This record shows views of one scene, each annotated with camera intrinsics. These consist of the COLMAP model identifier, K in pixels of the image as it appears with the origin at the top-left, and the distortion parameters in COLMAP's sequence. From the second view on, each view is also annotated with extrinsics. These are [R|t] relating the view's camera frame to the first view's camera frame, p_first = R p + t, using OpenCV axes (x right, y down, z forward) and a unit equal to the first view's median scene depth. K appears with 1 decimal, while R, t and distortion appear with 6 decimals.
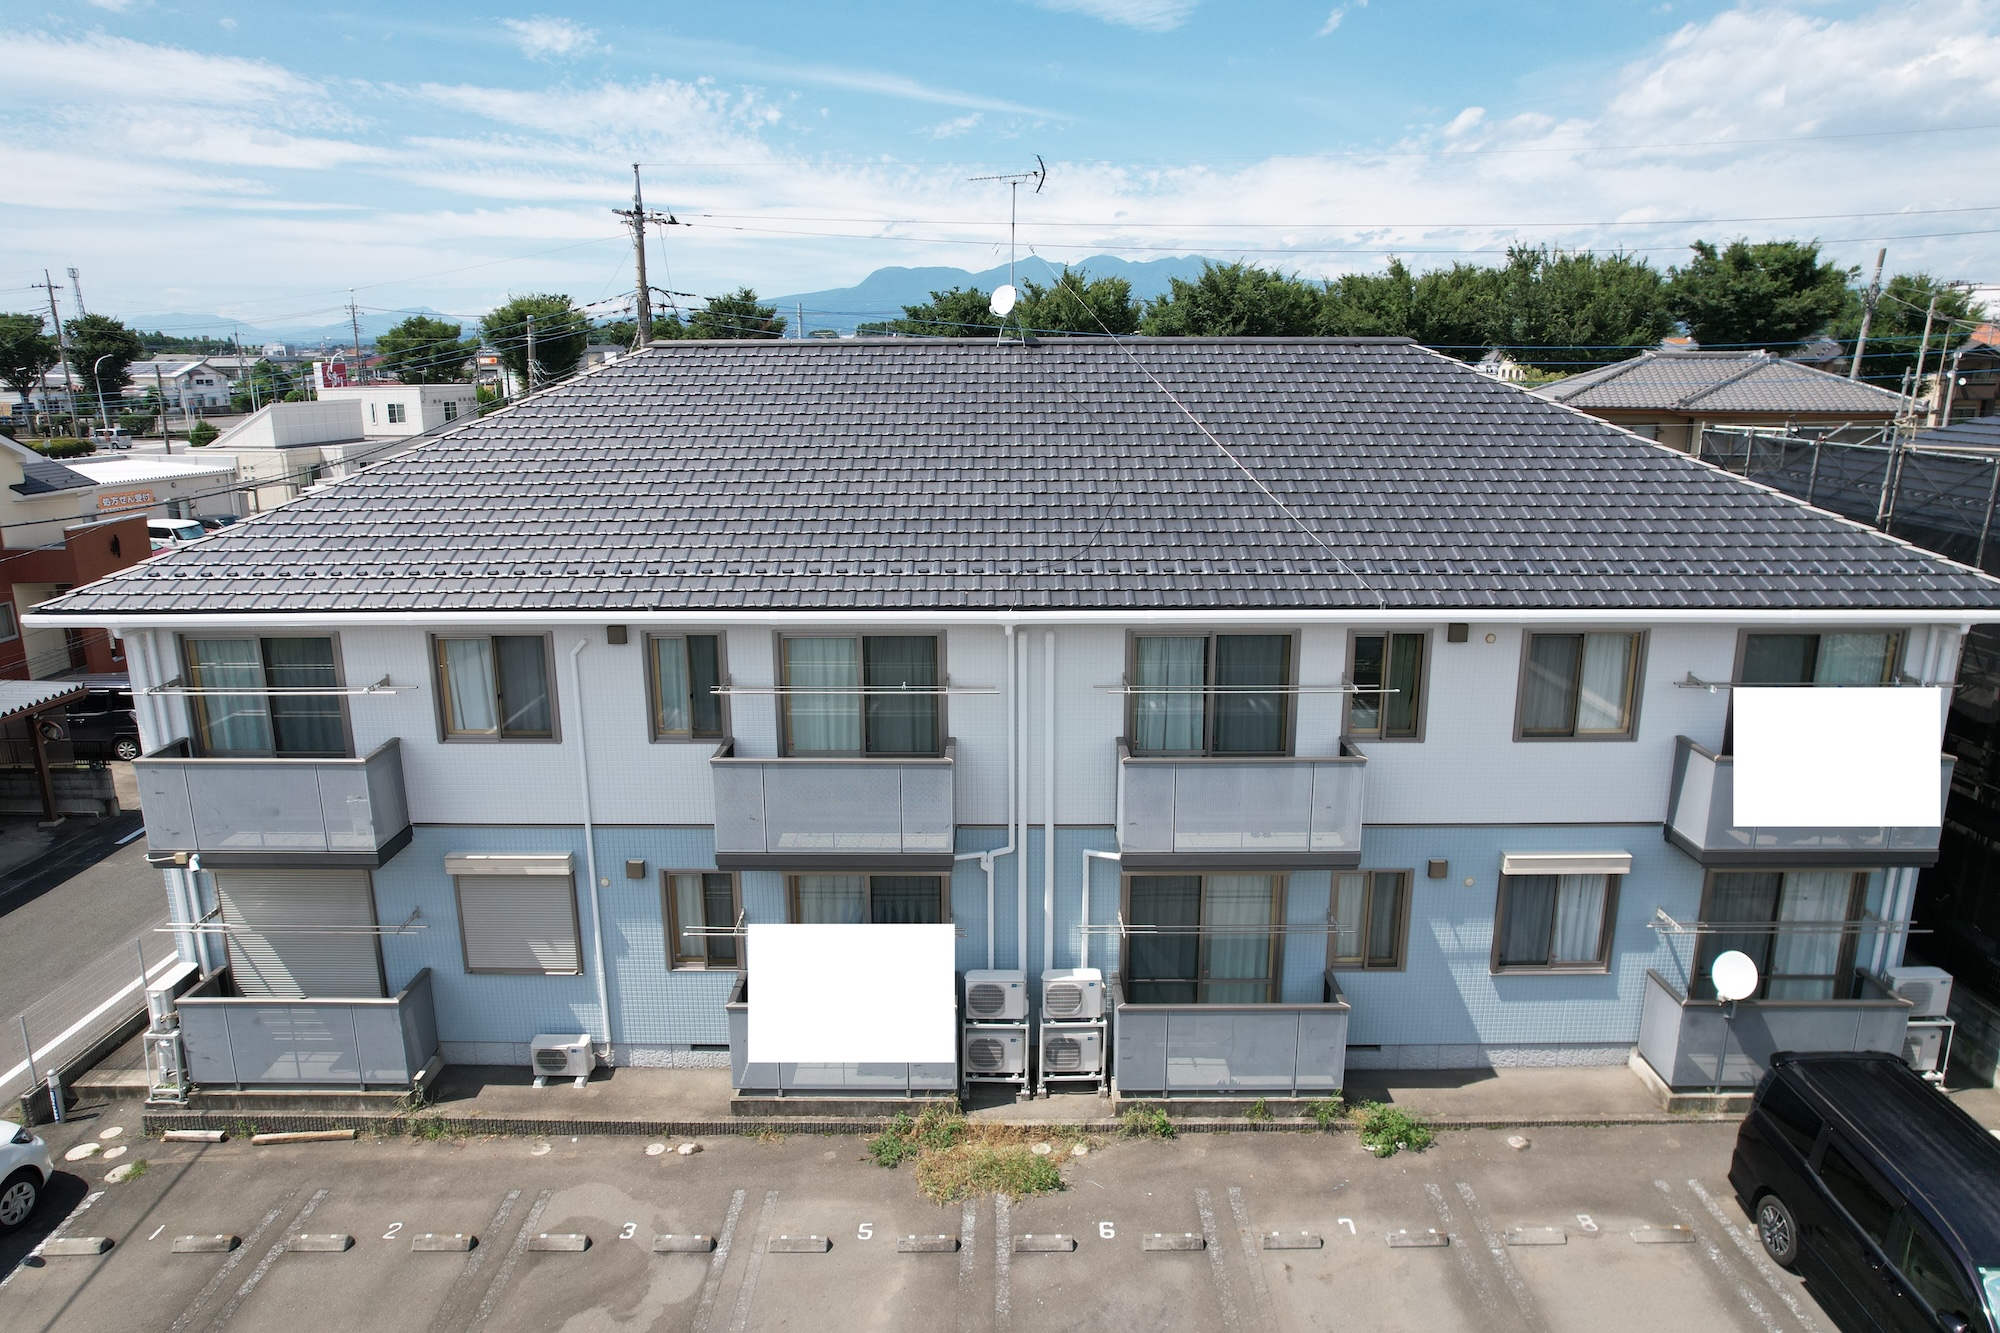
lens RADIAL K [[1254.7, 0, 1000.0], [0, 1254.7, 666.5], [0, 0, 1]] dist [-0.002093, 0.015615]
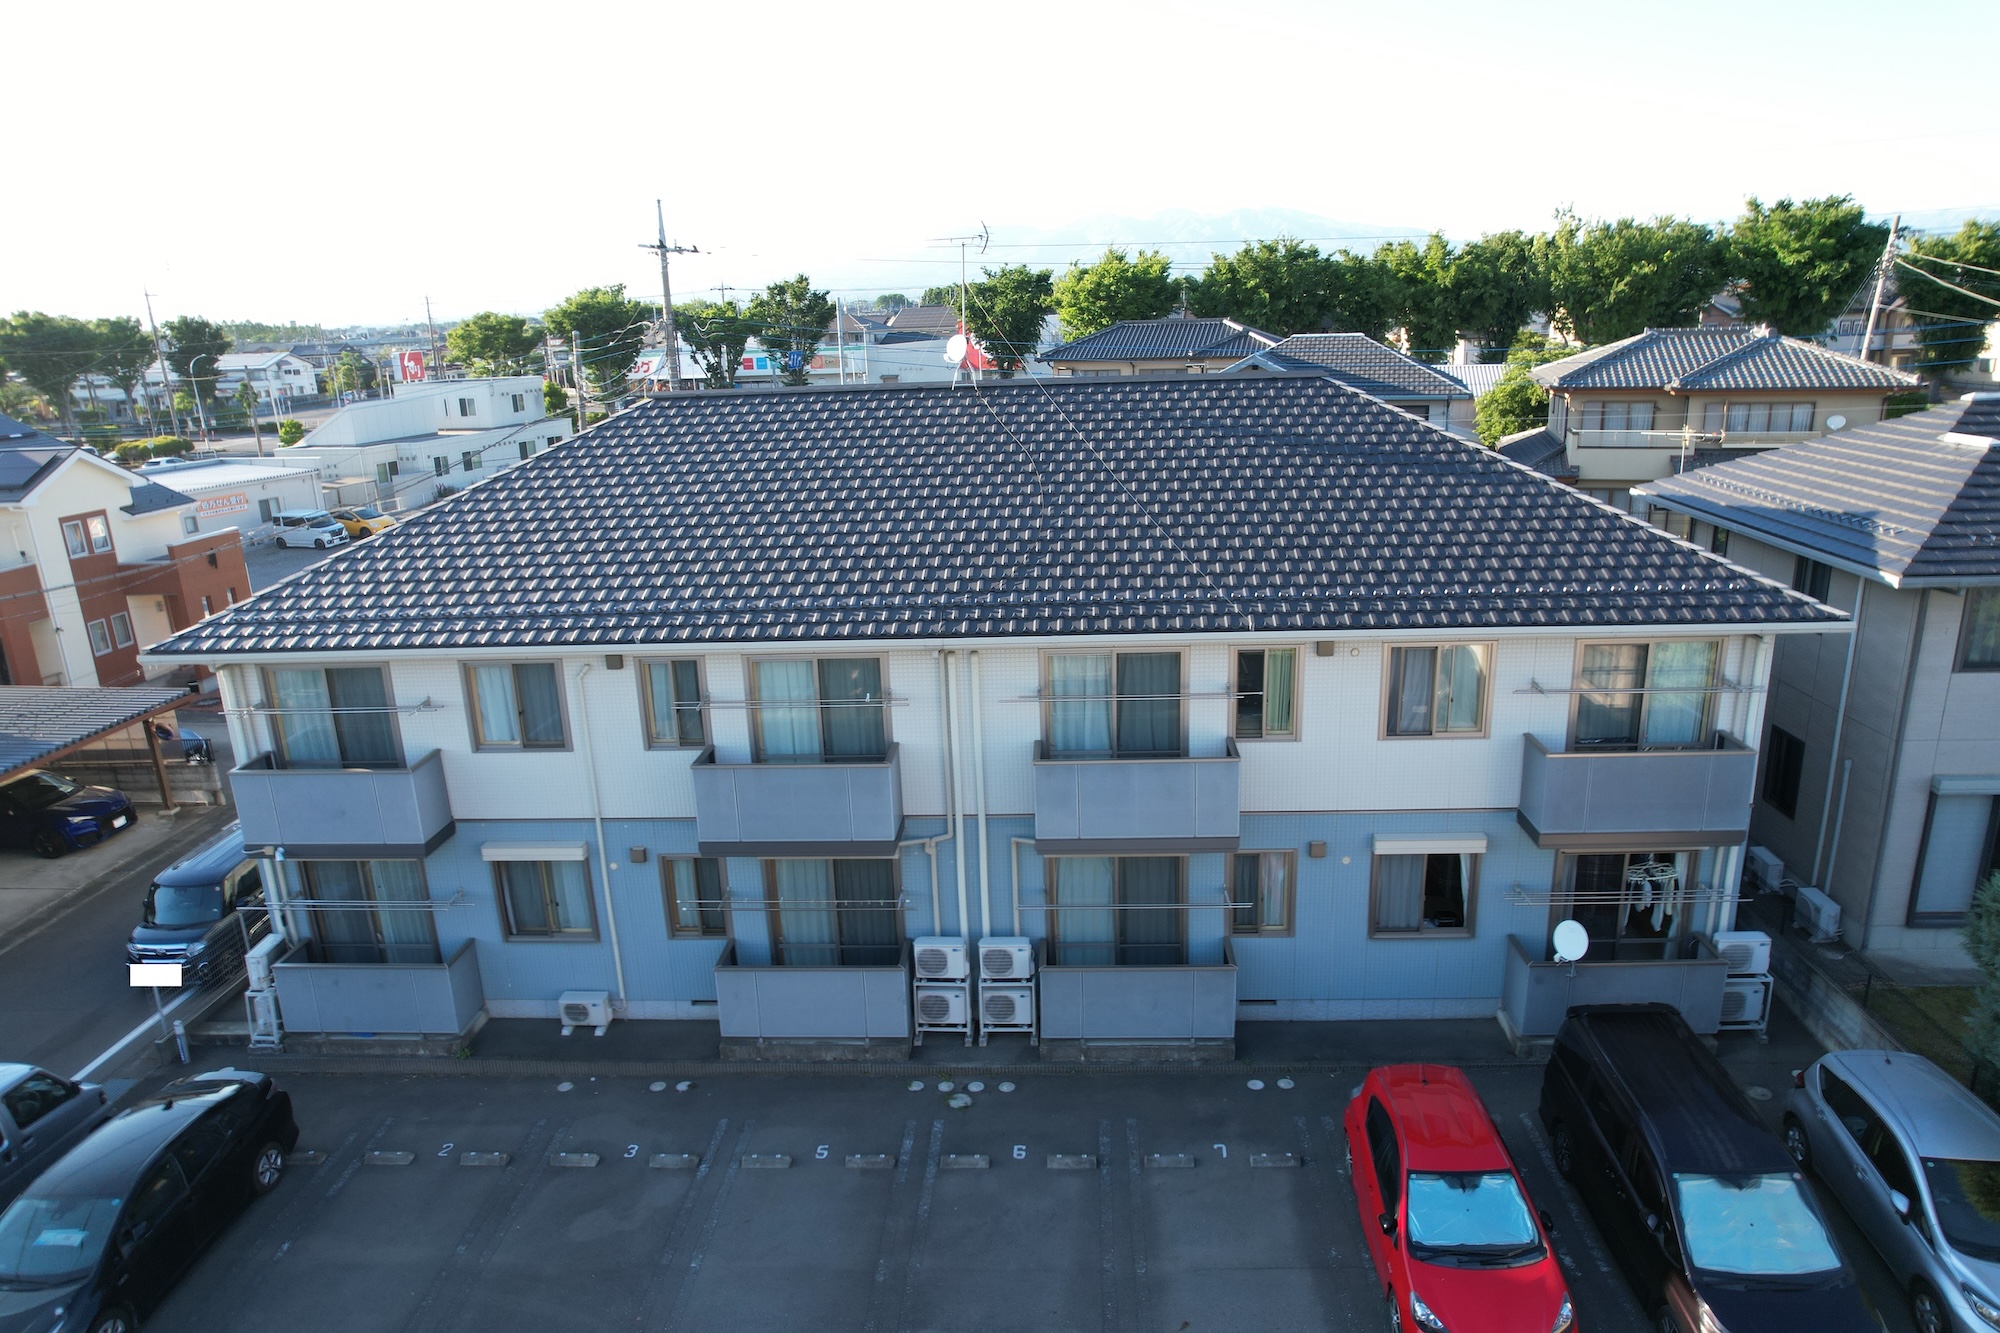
lens RADIAL K [[1254.7, 0, 1000.0], [0, 1254.7, 666.5], [0, 0, 1]] dist [-0.002093, 0.015615]
pose [[0.998155, -0.017139, -0.058244, 0.127717], [0.018933, 0.999359, 0.030395, -0.048545], [0.057686, -0.031442, 0.997840, -0.168155]]
